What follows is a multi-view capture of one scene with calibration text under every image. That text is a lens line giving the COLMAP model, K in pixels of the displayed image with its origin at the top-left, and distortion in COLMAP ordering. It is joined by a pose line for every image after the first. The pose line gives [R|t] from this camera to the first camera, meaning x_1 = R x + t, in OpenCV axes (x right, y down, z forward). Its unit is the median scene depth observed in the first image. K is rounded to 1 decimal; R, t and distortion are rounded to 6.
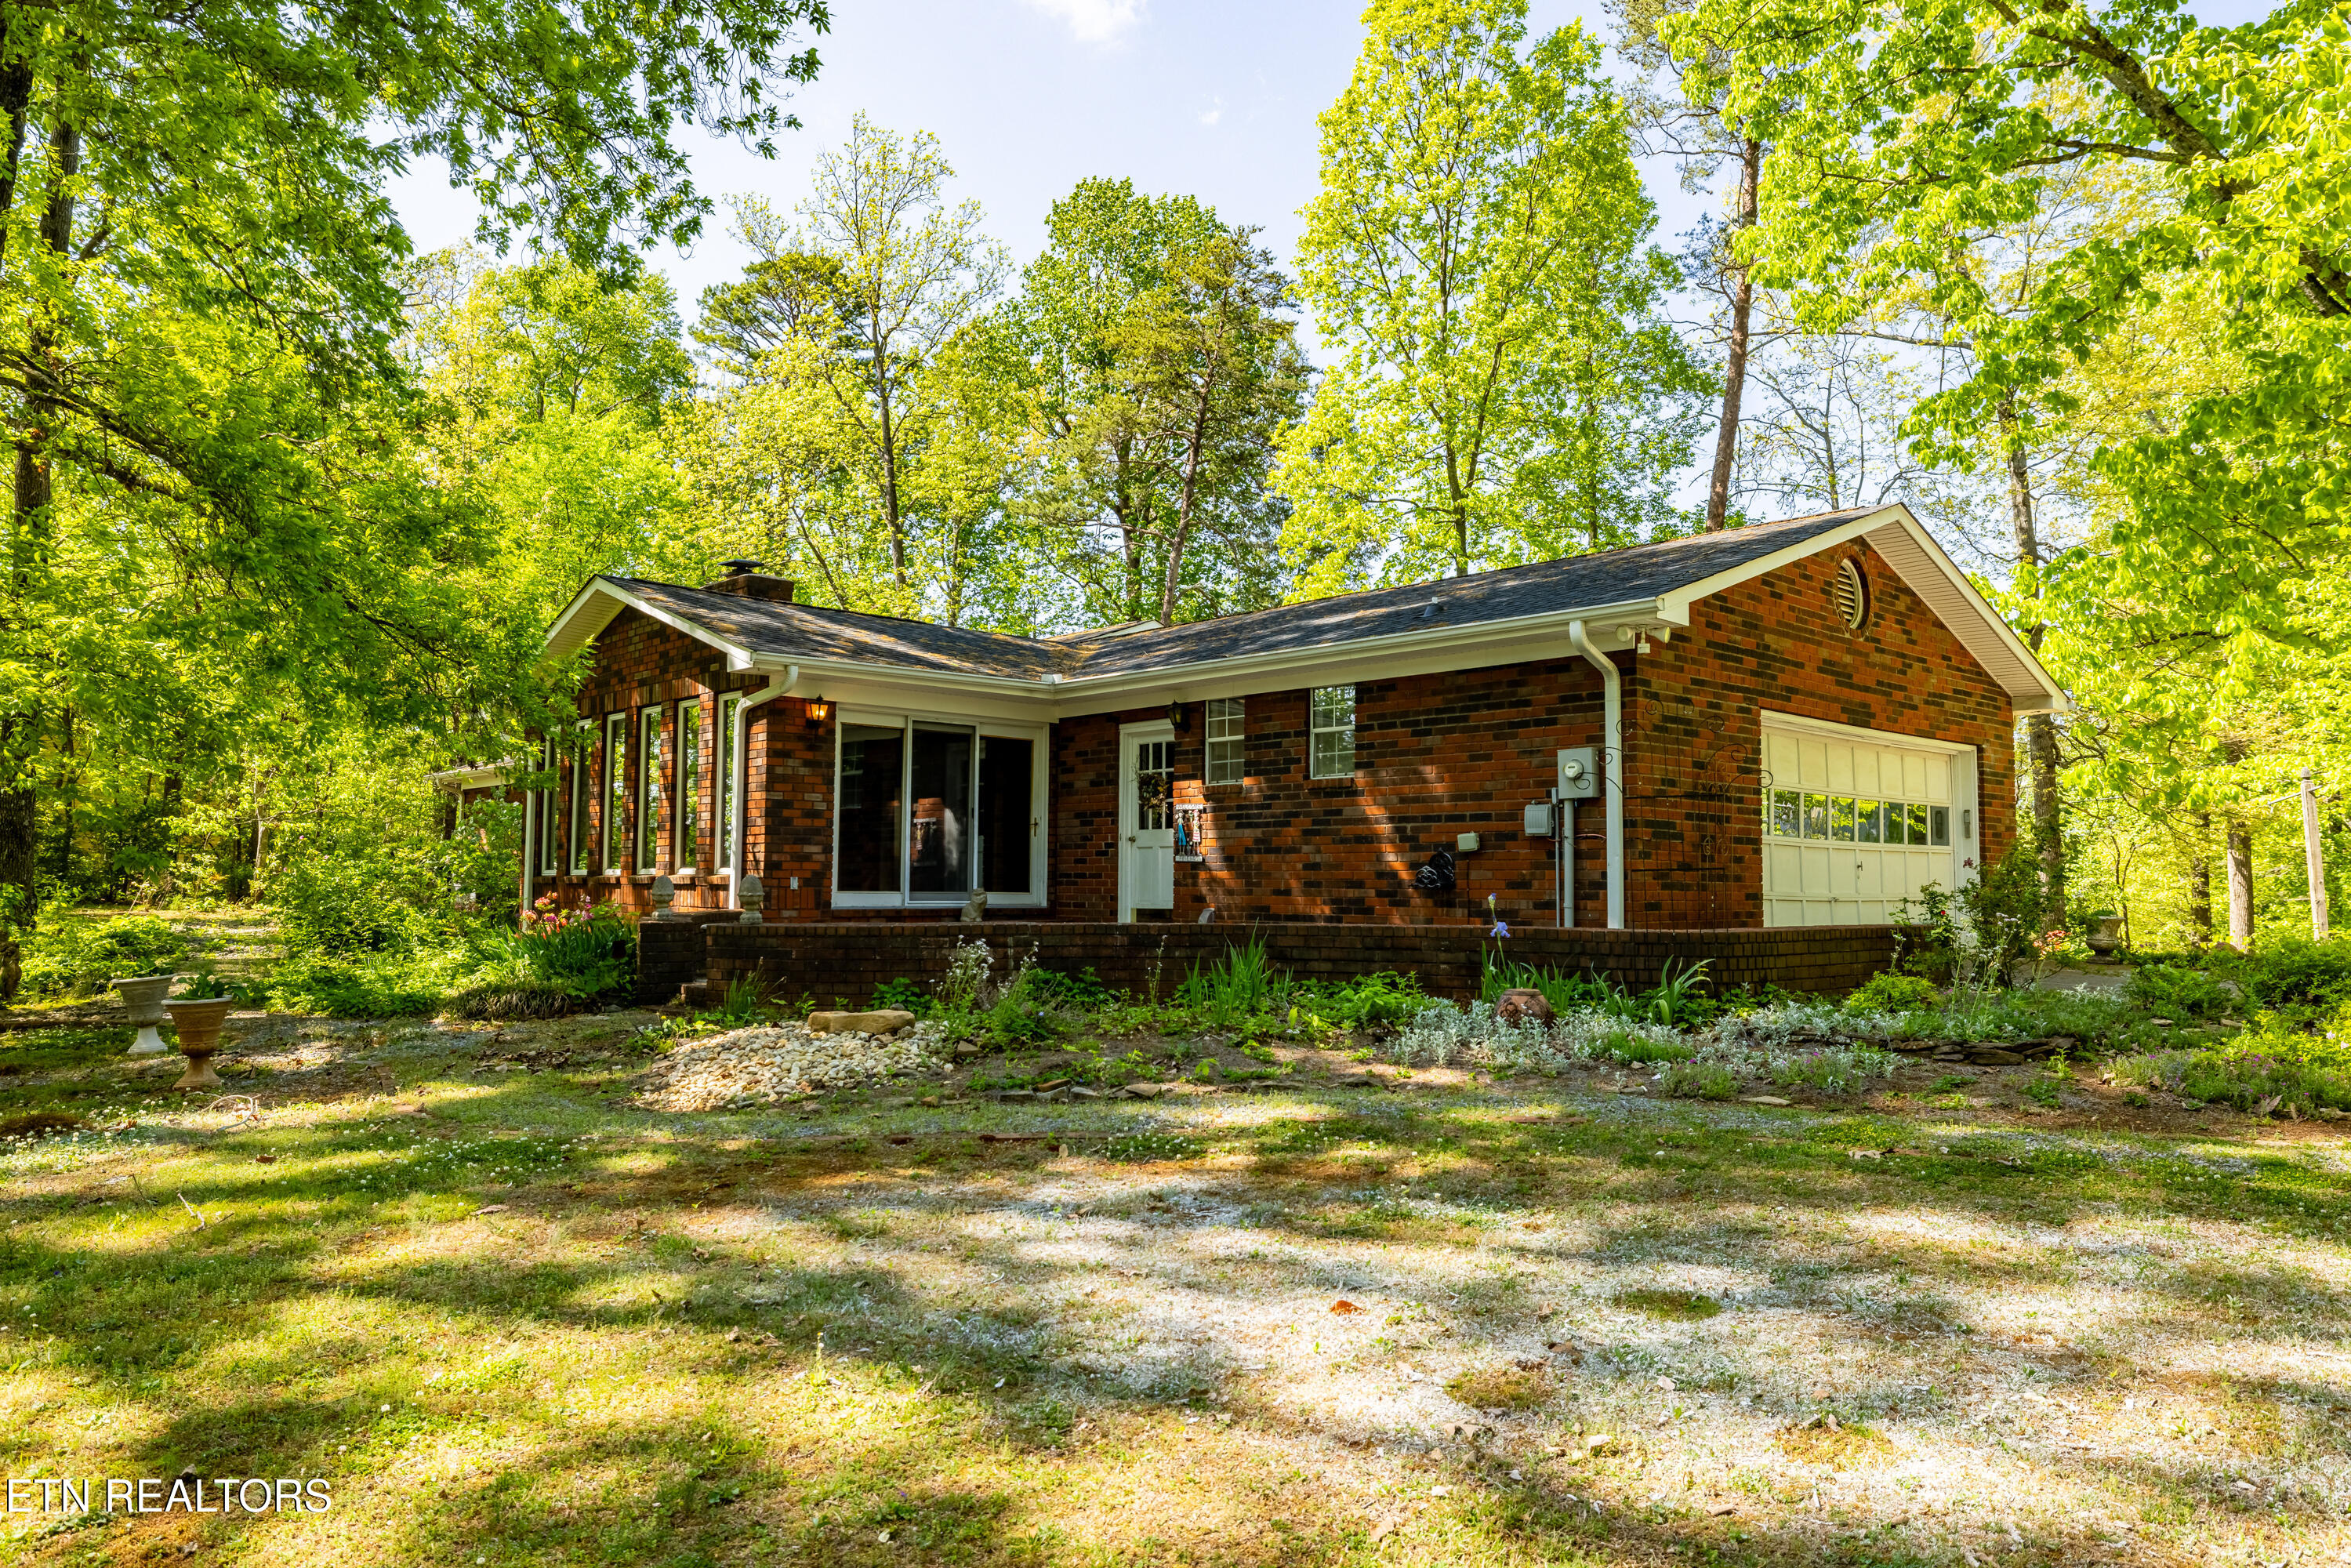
lens RADIAL K [[1568.0, 0, 1175.5], [0, 1568.0, 784.0], [0, 0, 1]] dist [0.003496, 0.000129]
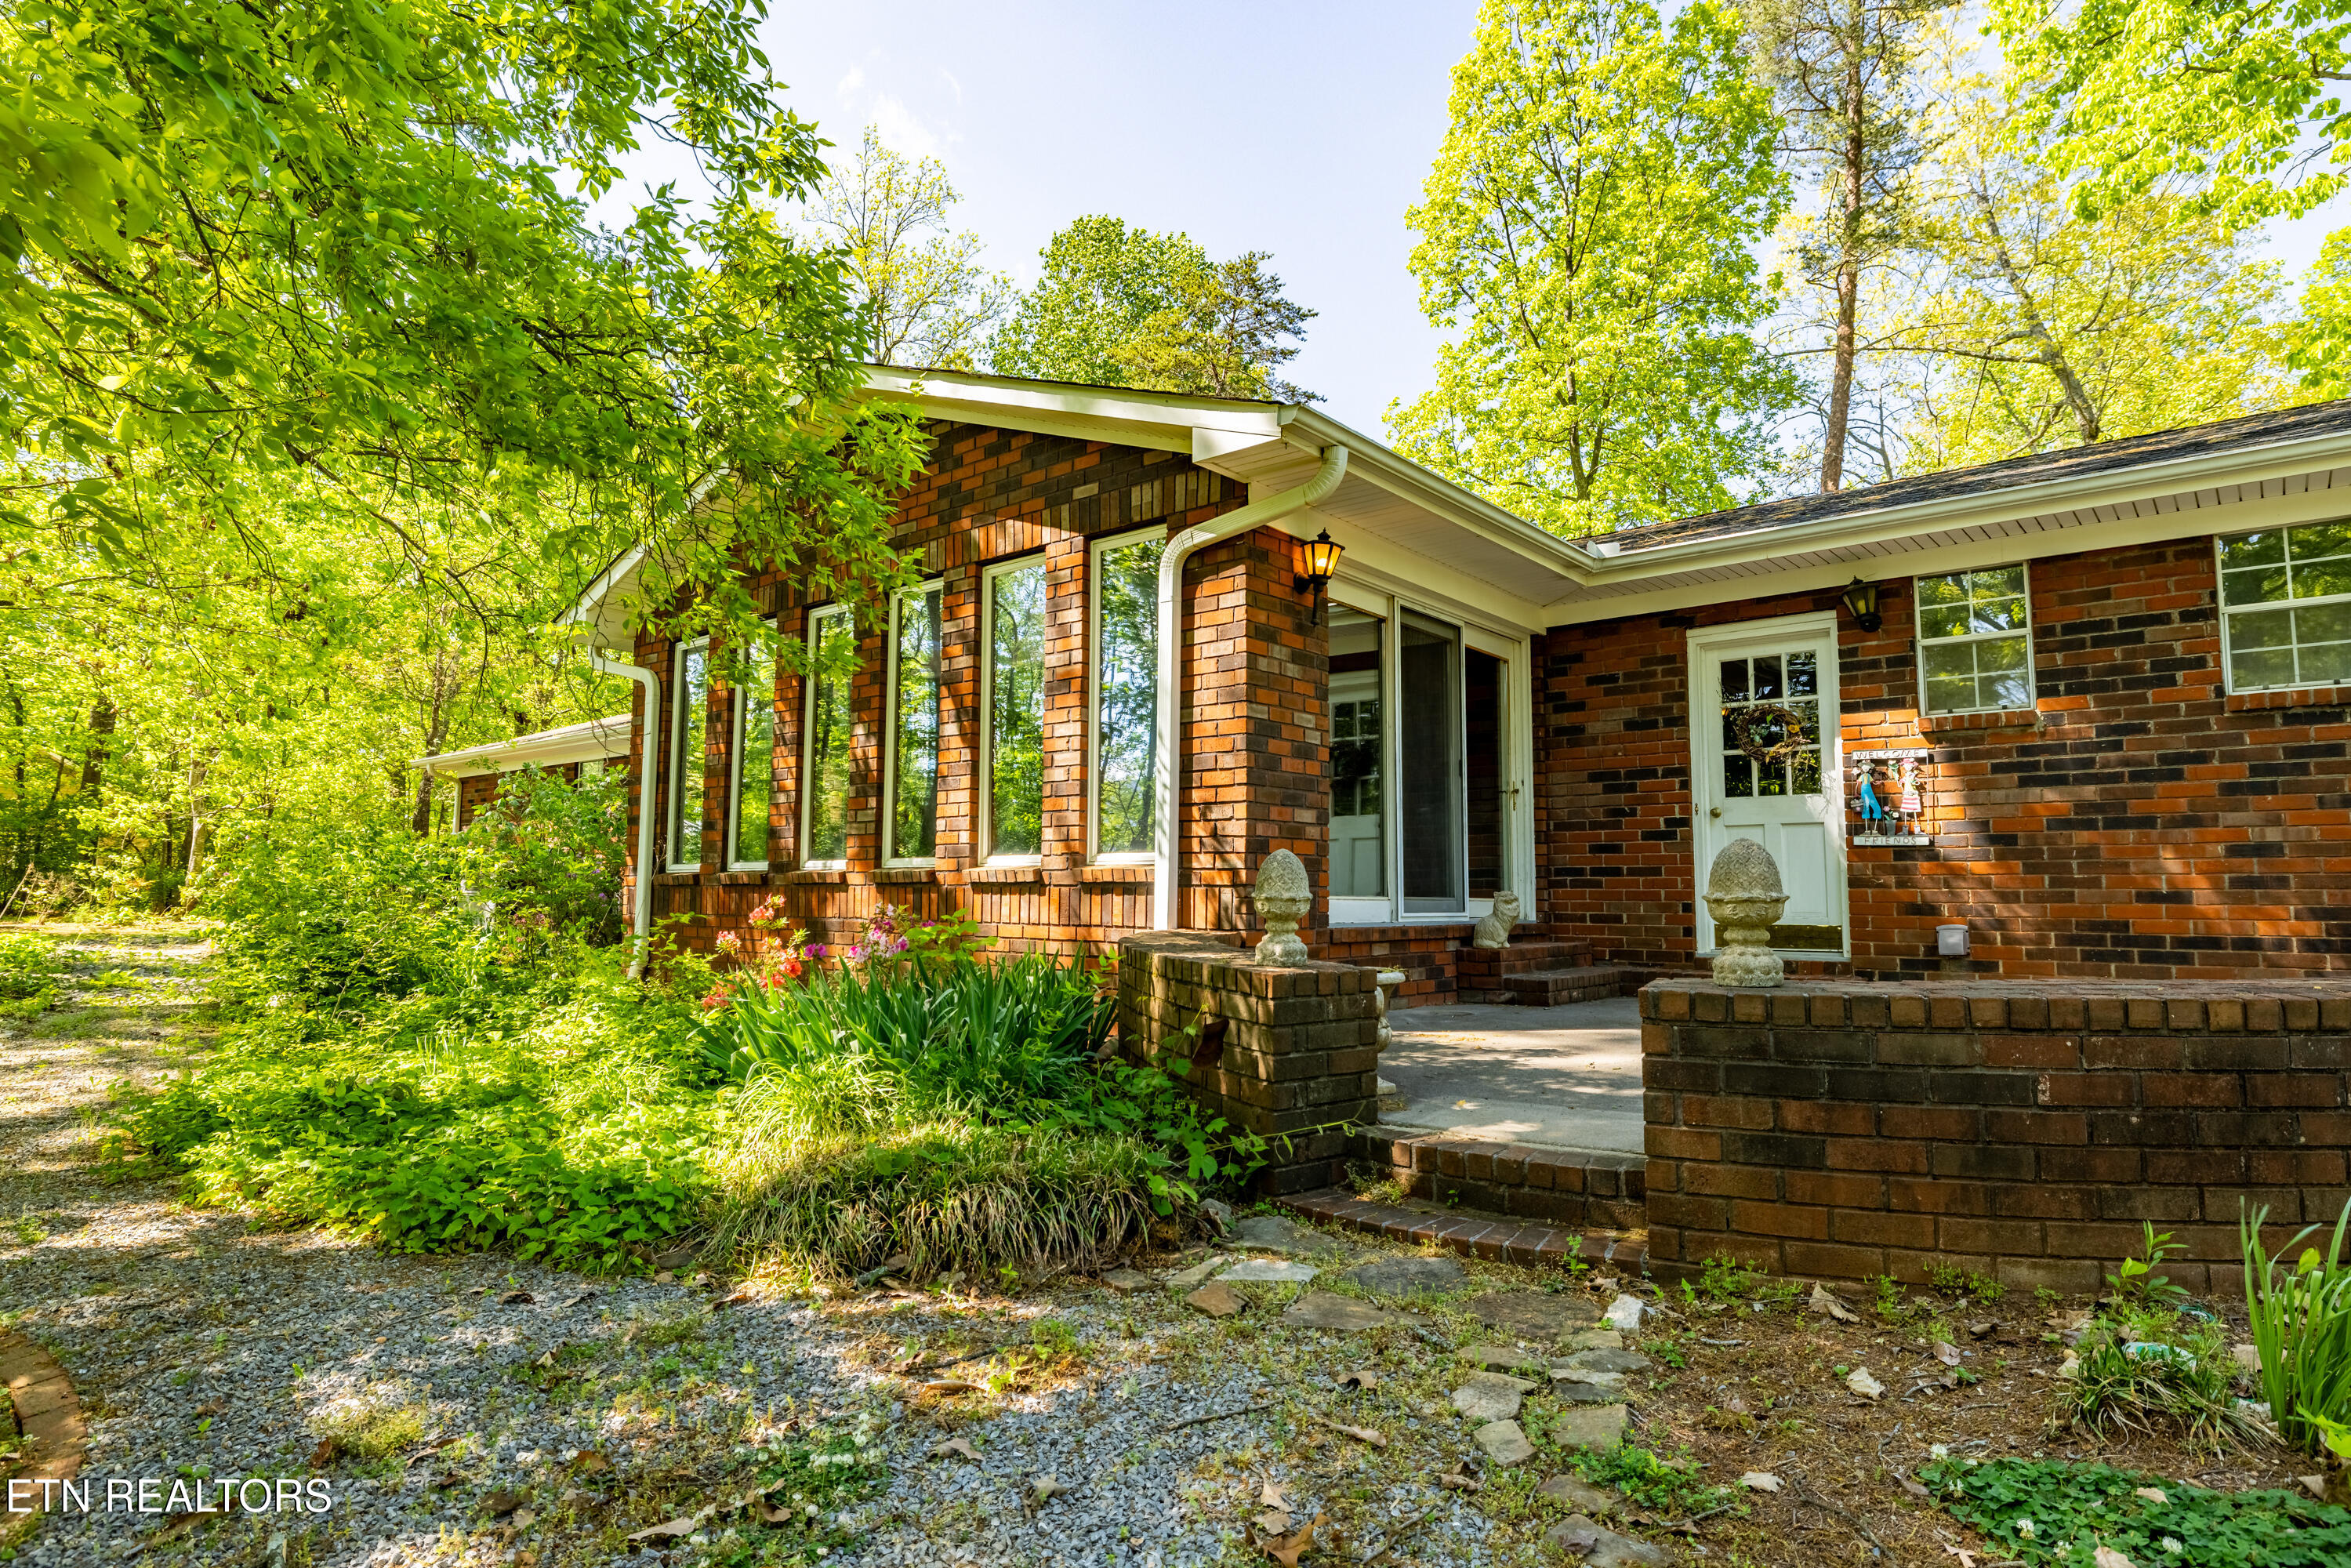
lens RADIAL K [[1293.8, 0, 1175.5], [0, 1293.8, 747.7], [0, 0, 1]] dist [-0.000144, 0.000625]
pose [[0.992995, 0.014189, 0.117304, -0.299851], [-0.008277, 0.998678, -0.050733, 0.037334], [-0.117868, 0.049406, 0.991799, 0.517988]]
